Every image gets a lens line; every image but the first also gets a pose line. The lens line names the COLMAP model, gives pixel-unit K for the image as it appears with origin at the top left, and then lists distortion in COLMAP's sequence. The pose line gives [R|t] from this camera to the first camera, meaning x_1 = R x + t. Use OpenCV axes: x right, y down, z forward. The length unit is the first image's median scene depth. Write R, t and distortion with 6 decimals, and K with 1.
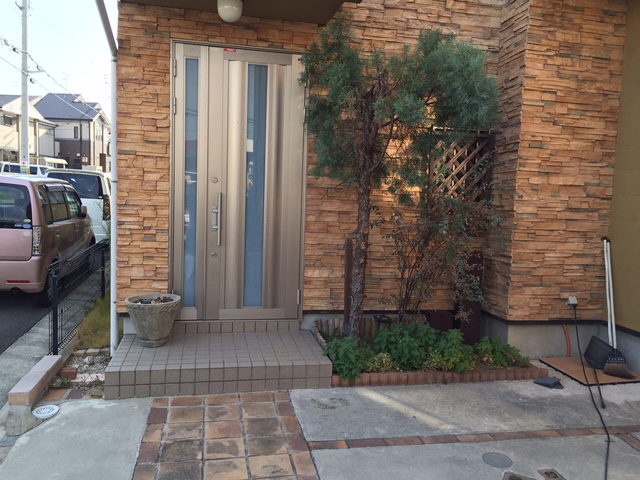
lens RADIAL K [[543.7, 0, 316.8], [0, 543.7, 237.7], [0, 0, 1]] dist [0.092814, -0.121591]
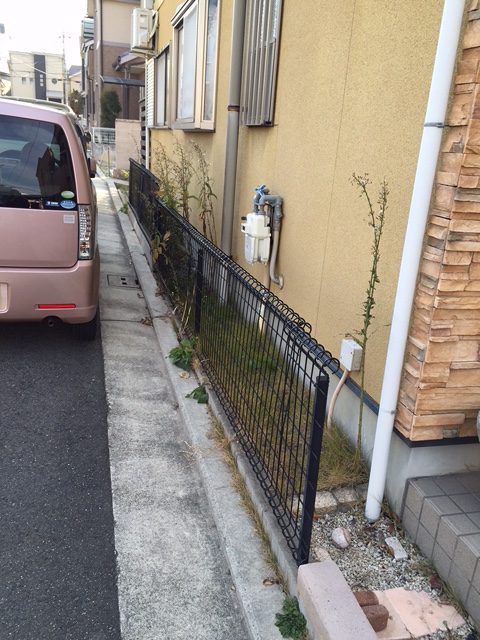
lens RADIAL K [[546.7, 0, 241.0], [0, 546.7, 317.7], [0, 0, 1]] dist [0.090915, -0.139130]
pose [[0.997928, 0.010637, 0.063449, -0.509137], [-0.025083, 0.972522, 0.231456, -0.055482], [-0.059244, -0.232568, 0.970774, 0.582913]]
